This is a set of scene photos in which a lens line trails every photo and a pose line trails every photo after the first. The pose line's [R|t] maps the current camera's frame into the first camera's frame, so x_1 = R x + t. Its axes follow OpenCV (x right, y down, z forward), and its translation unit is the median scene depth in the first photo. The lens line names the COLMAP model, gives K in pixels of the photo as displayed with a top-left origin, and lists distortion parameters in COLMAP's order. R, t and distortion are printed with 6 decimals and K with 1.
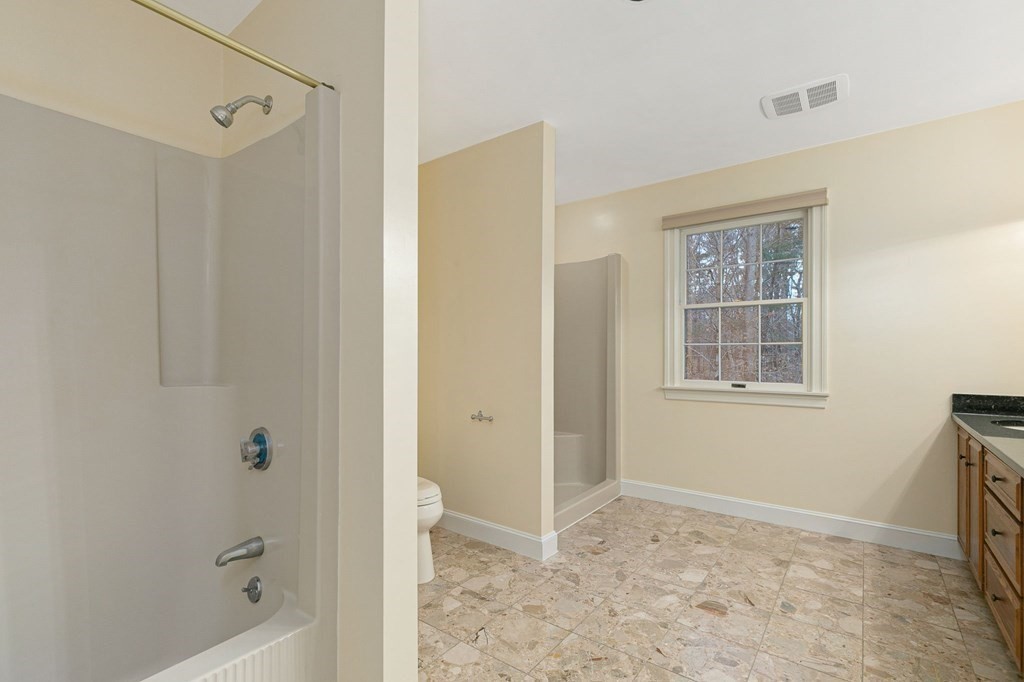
lens RADIAL K [[470.6, 0, 512.0], [0, 470.6, 365.4], [0, 0, 1]] dist [0.001142, 0.000254]
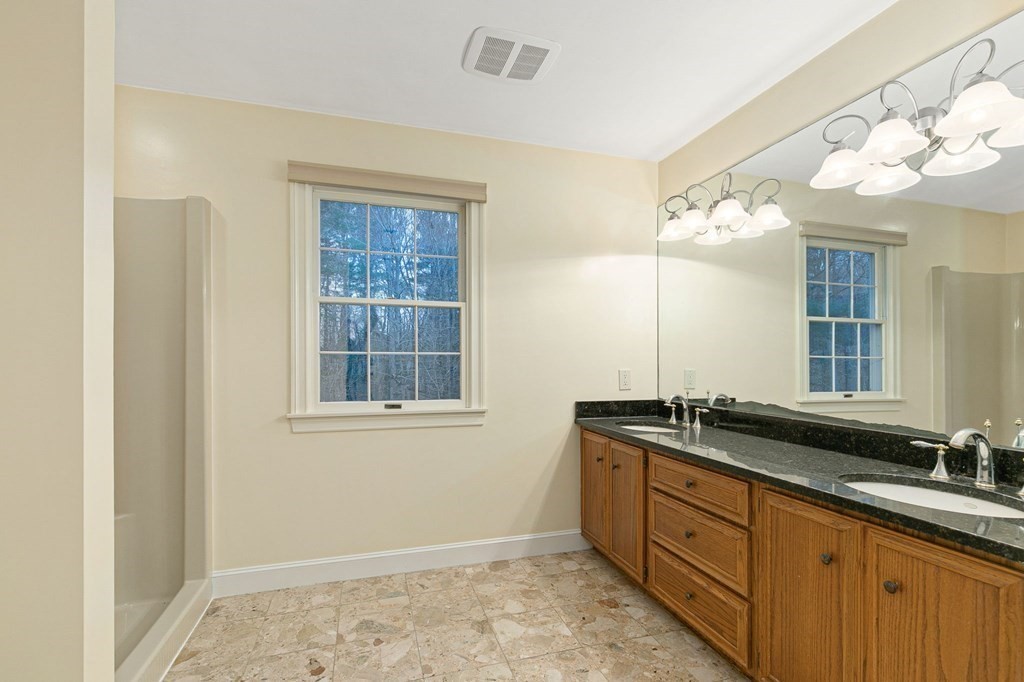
lens RADIAL K [[470.6, 0, 512.0], [0, 470.6, 365.4], [0, 0, 1]] dist [0.001142, 0.000254]
pose [[0.585869, -0.004815, 0.810391, -0.041593], [0.019136, 0.999786, -0.007895, -0.016579], [-0.810180, 0.020133, 0.585836, 0.413929]]
